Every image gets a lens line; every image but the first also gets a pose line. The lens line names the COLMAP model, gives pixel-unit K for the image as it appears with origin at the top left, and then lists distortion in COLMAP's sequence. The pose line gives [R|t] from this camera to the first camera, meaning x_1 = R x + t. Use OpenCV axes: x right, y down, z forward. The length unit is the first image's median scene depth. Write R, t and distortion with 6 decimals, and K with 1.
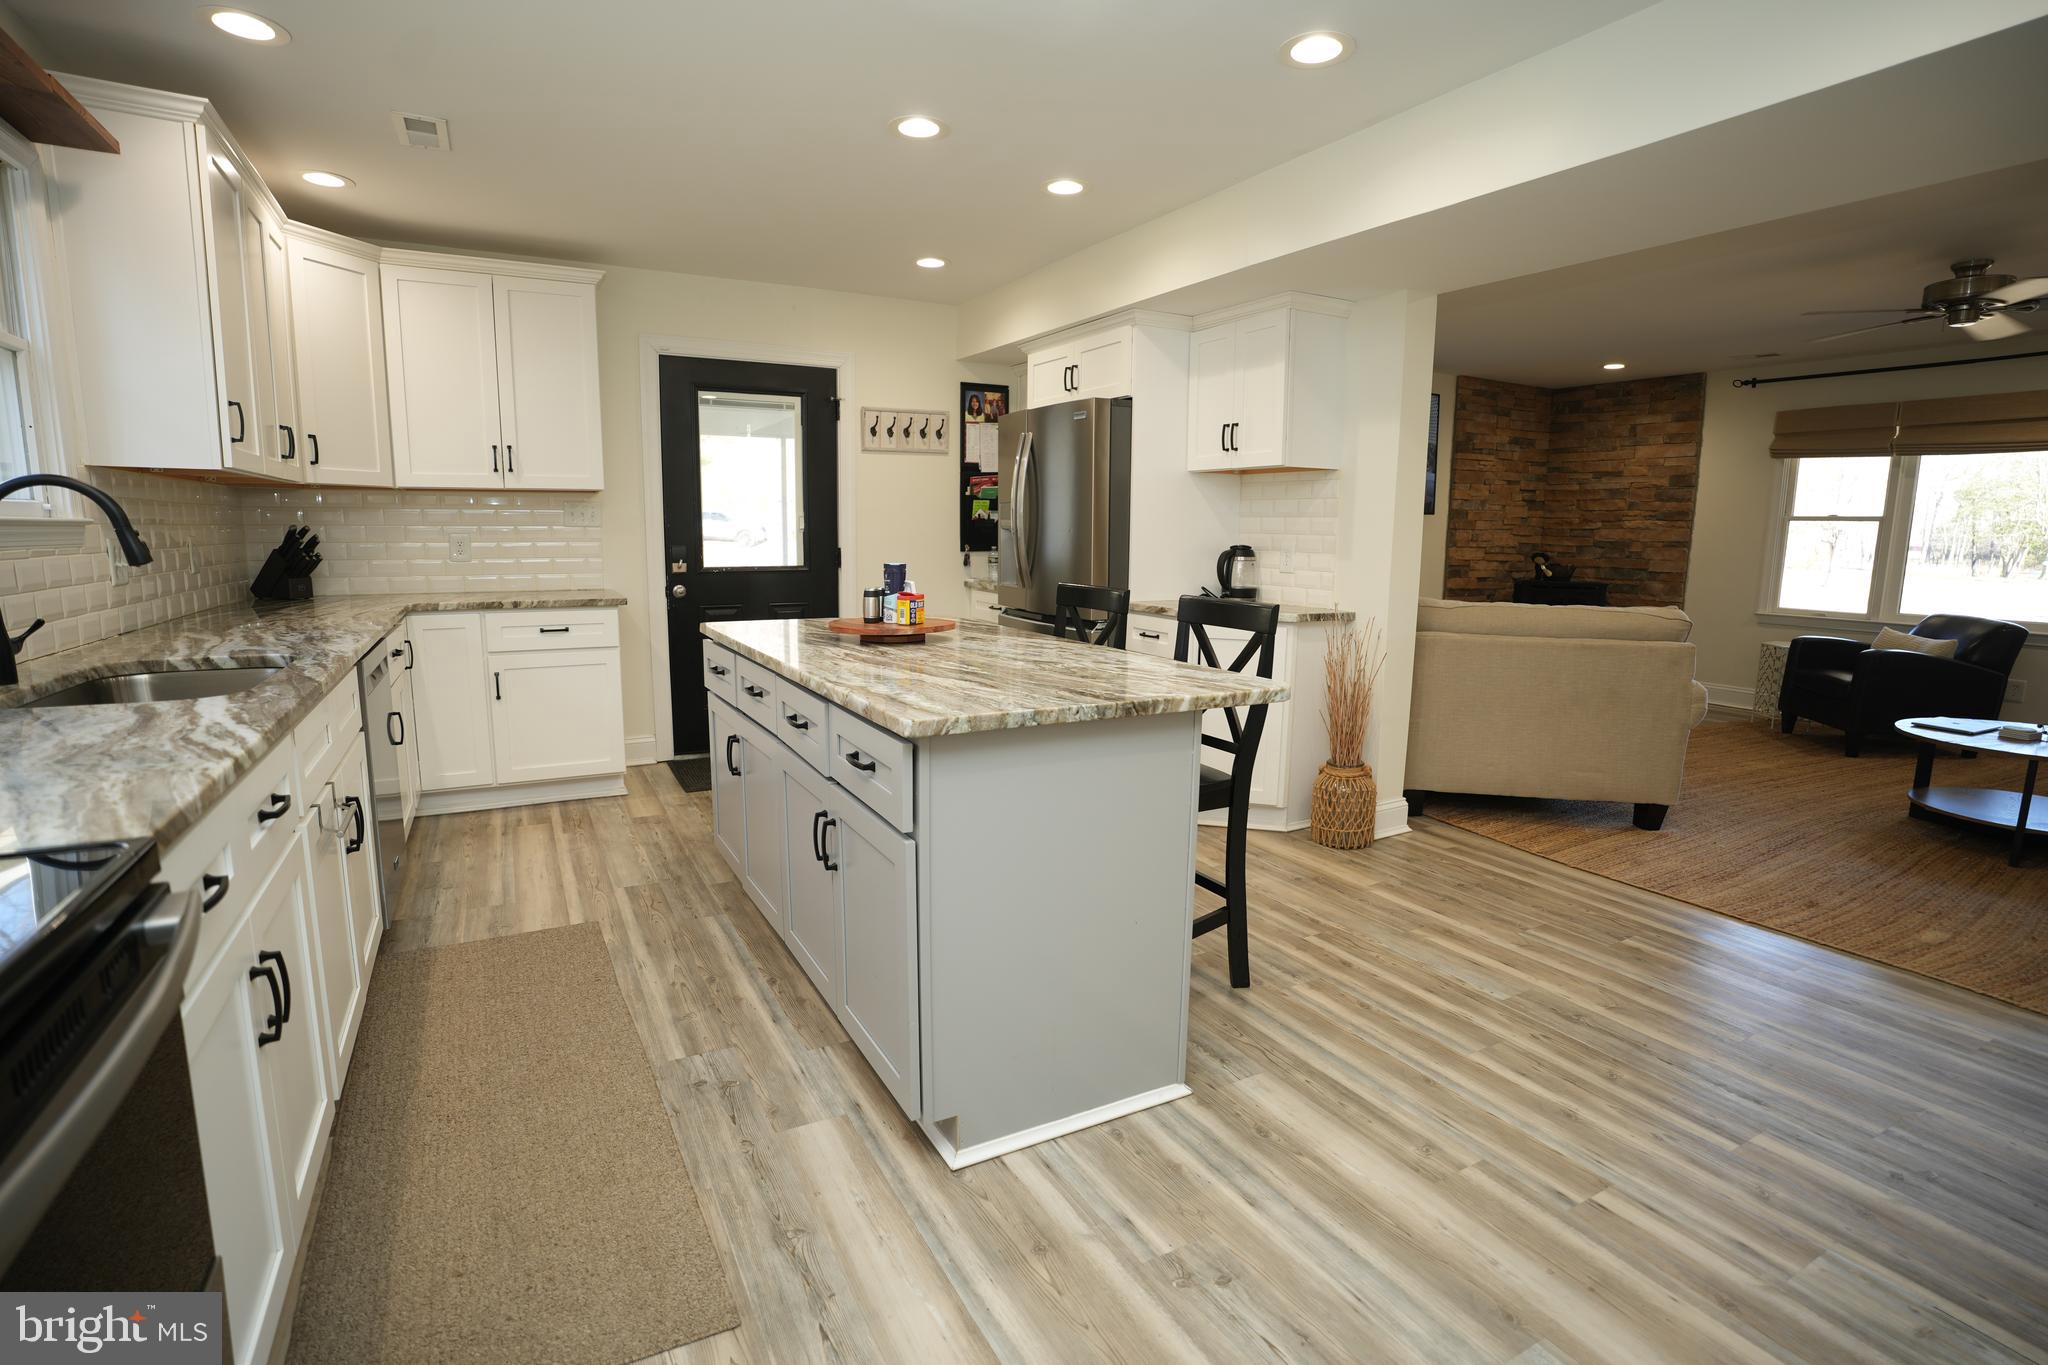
lens RADIAL K [[969.6, 0, 1016.5], [0, 969.6, 690.4], [0, 0, 1]] dist [-0.061833, 0.019126]
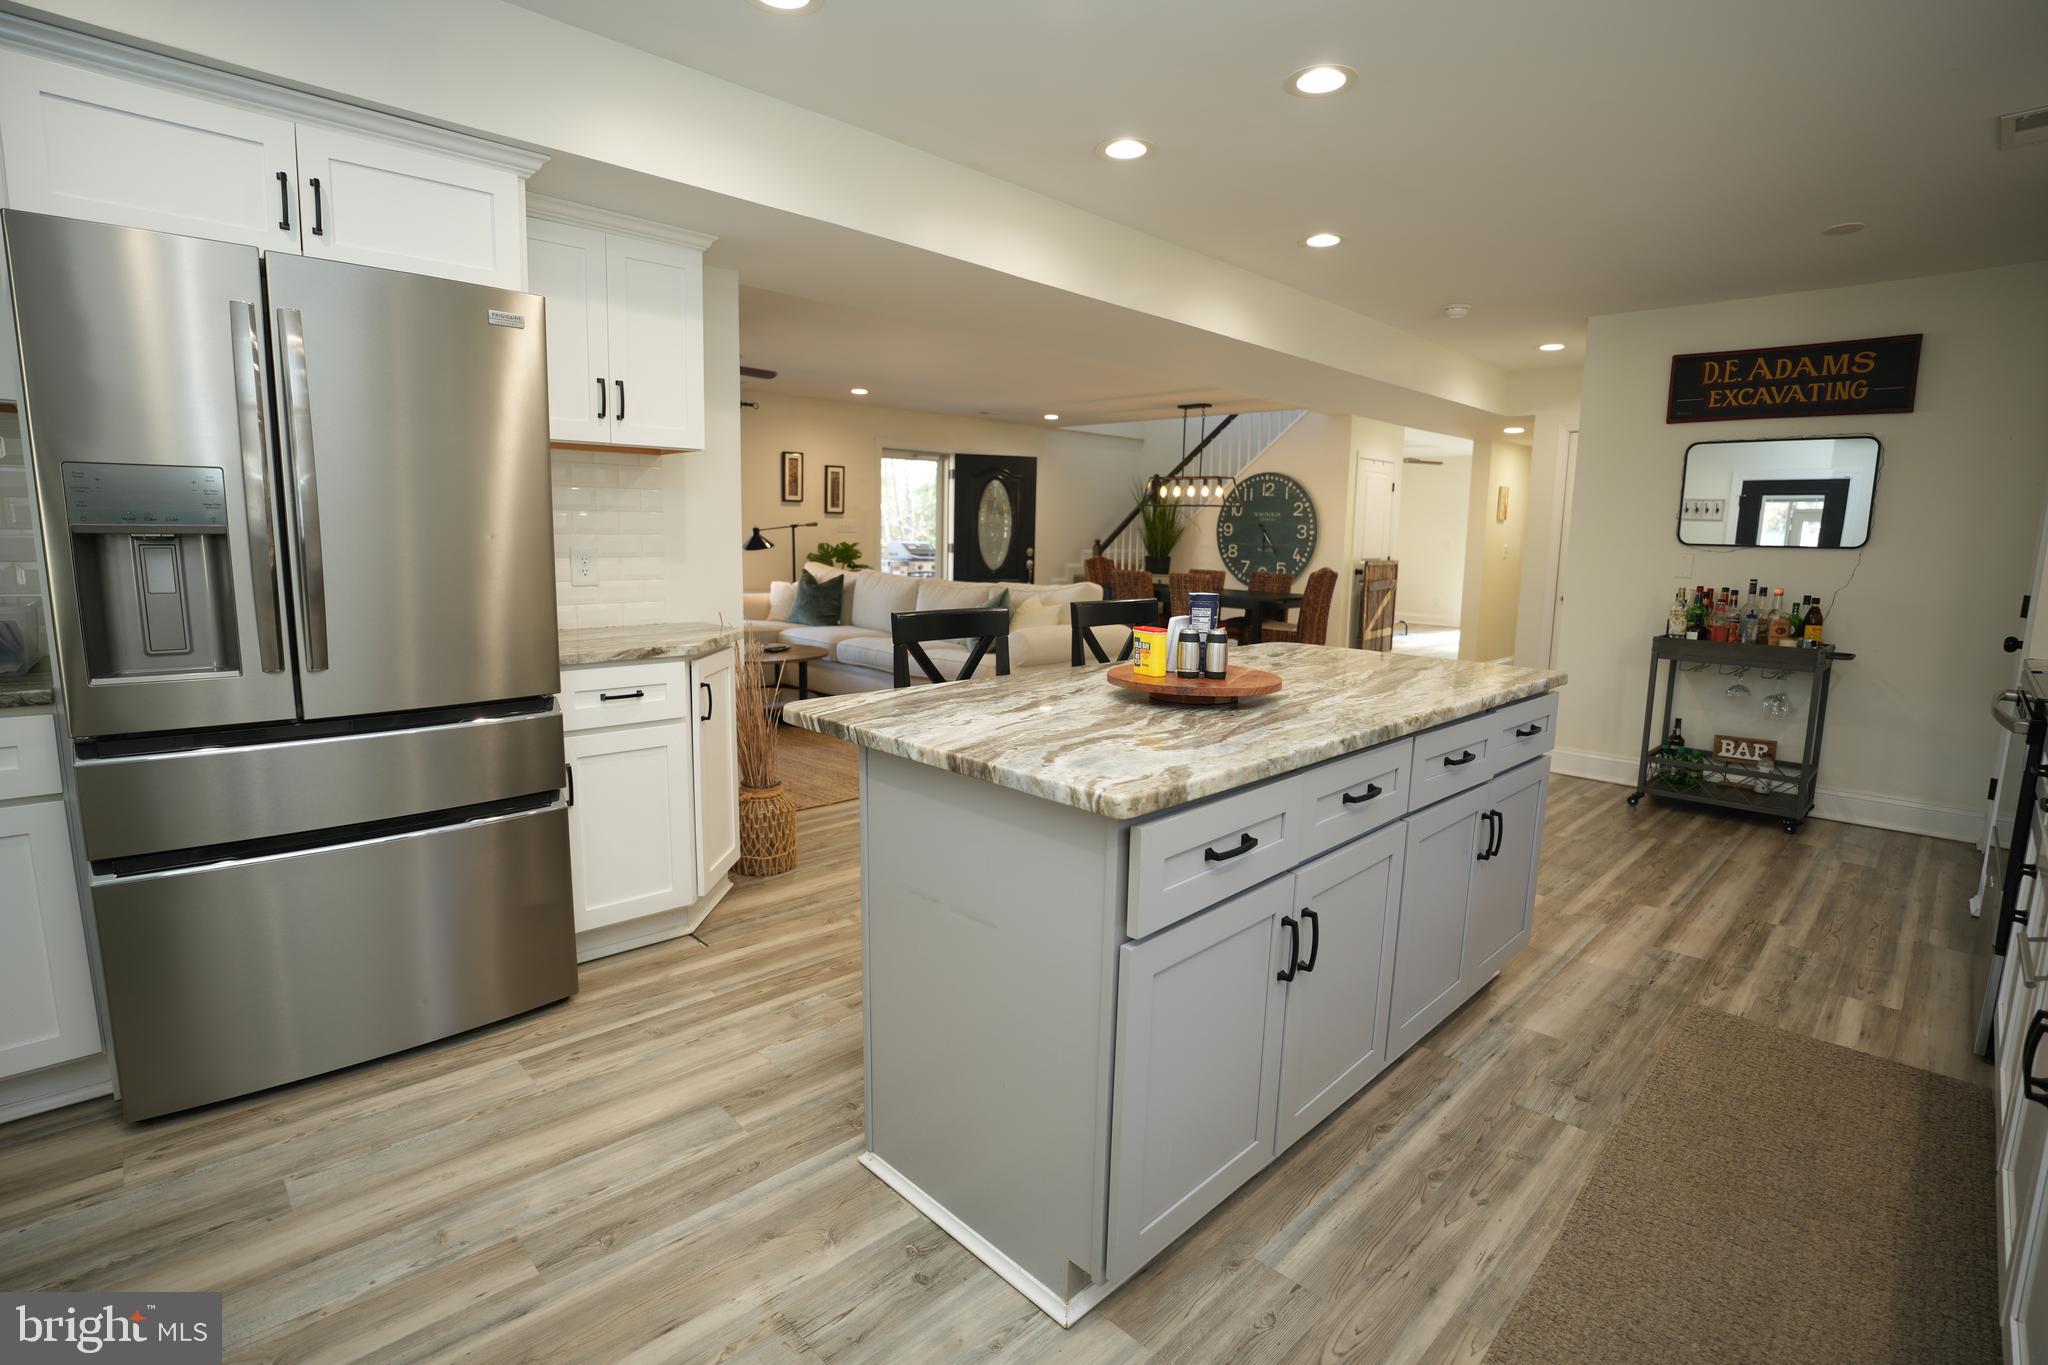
lens RADIAL K [[969.6, 0, 1021.1], [0, 969.6, 675.0], [0, 0, 1]] dist [-0.061833, 0.019126]
pose [[-0.274859, -0.157177, 0.948550, -0.752628], [0.136067, 0.970260, 0.200202, -0.224458], [-0.951808, 0.184094, -0.245298, 1.240449]]
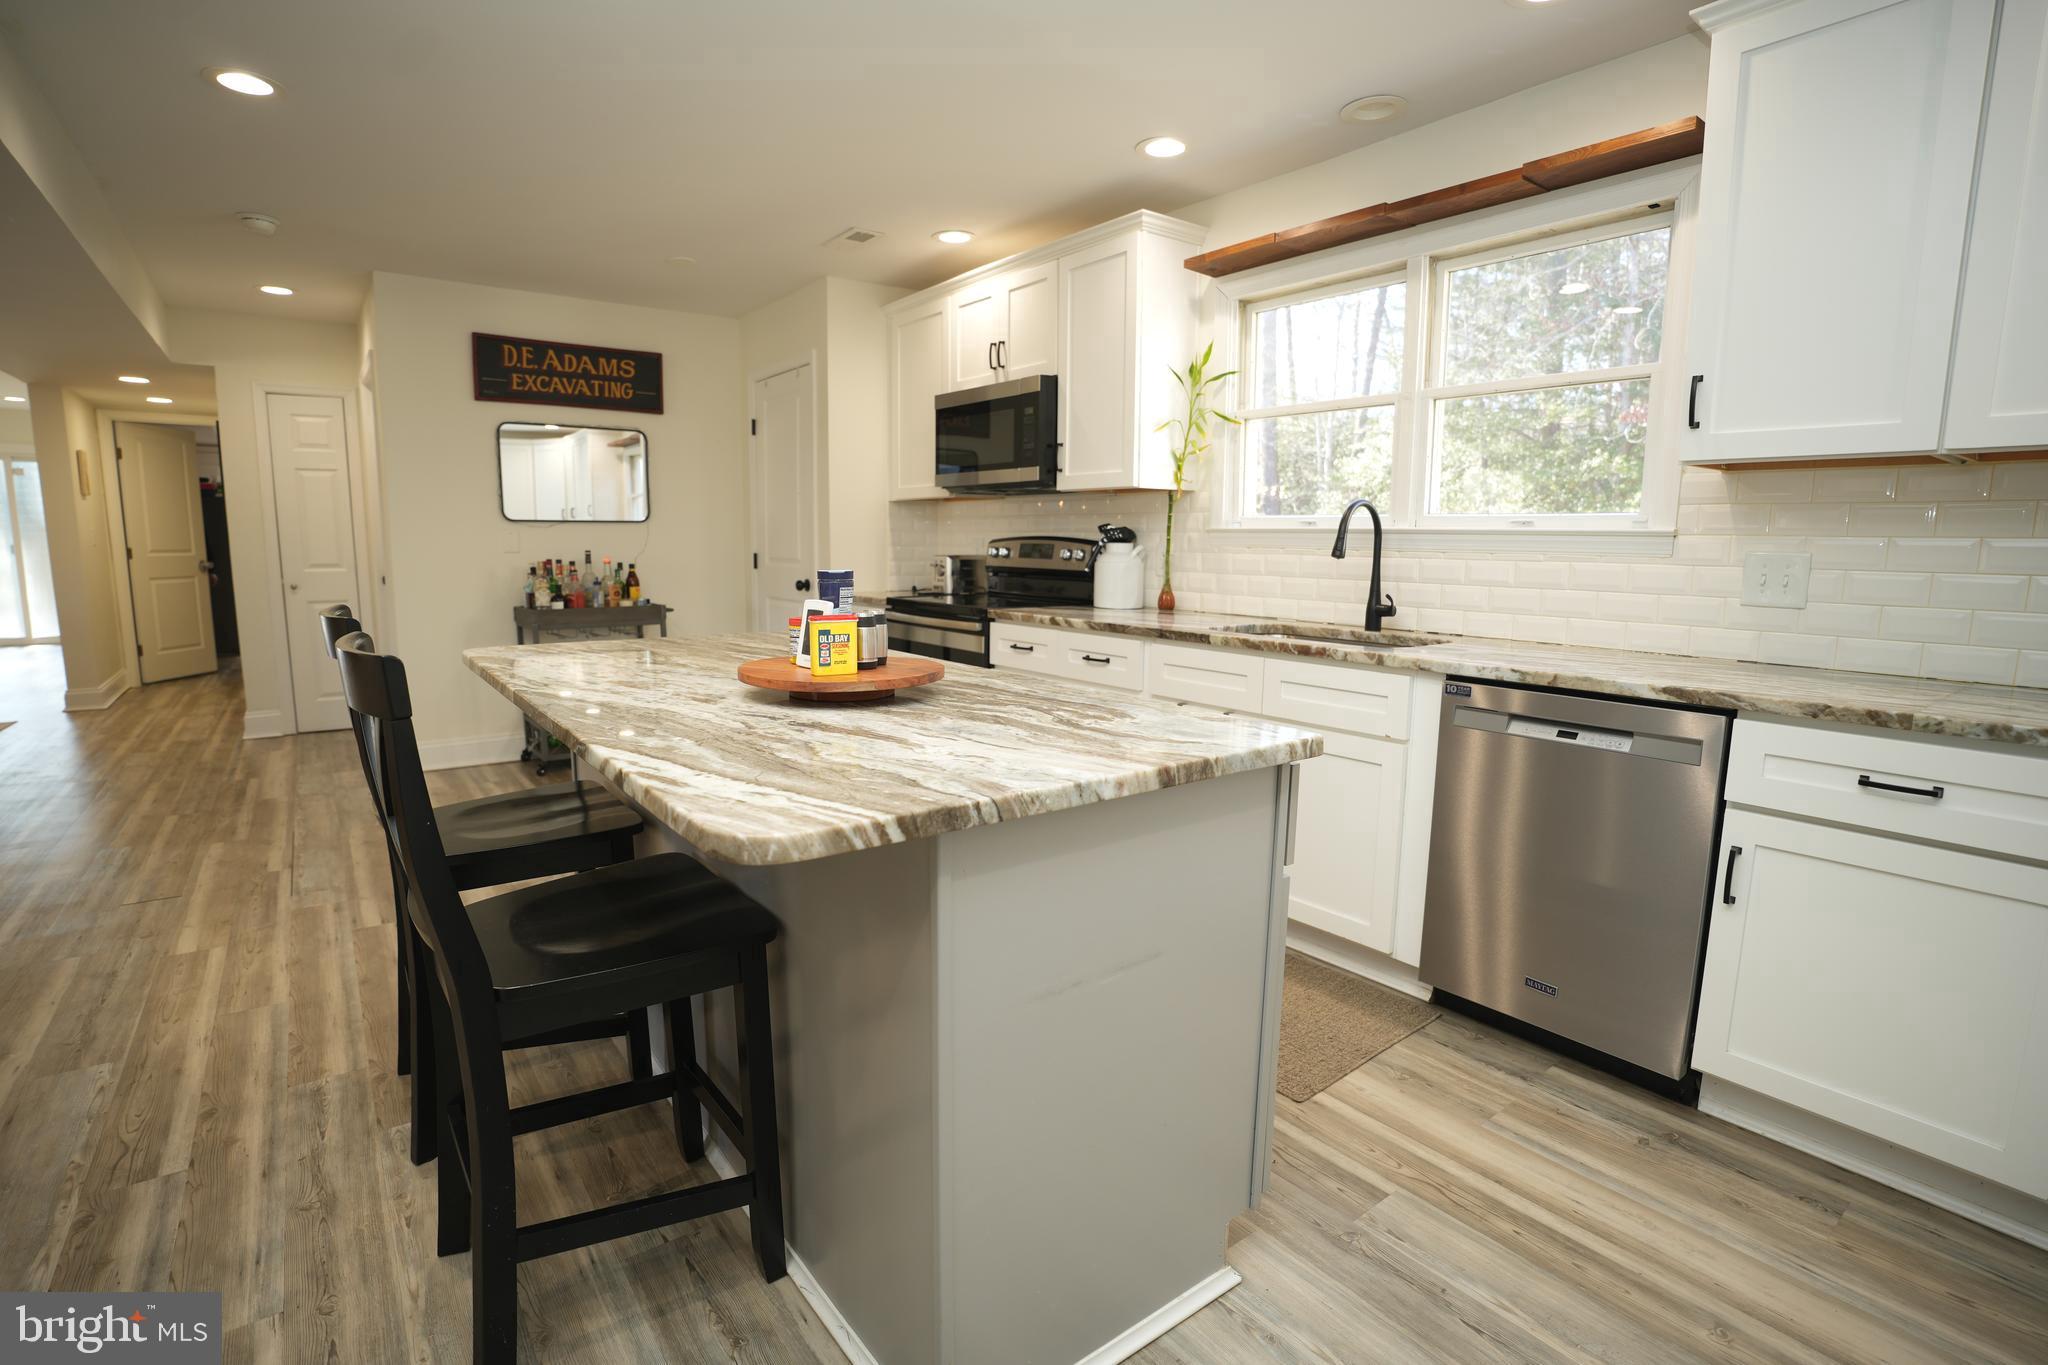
lens RADIAL K [[961.0, 0, 1023.2], [0, 961.0, 688.6], [0, 0, 1]] dist [-0.063004, 0.017125]
pose [[-0.986747, 0.001226, -0.162261, -0.134704], [-0.049305, 0.950426, 0.307018, -0.238423], [0.154594, 0.310949, -0.937769, 1.517847]]
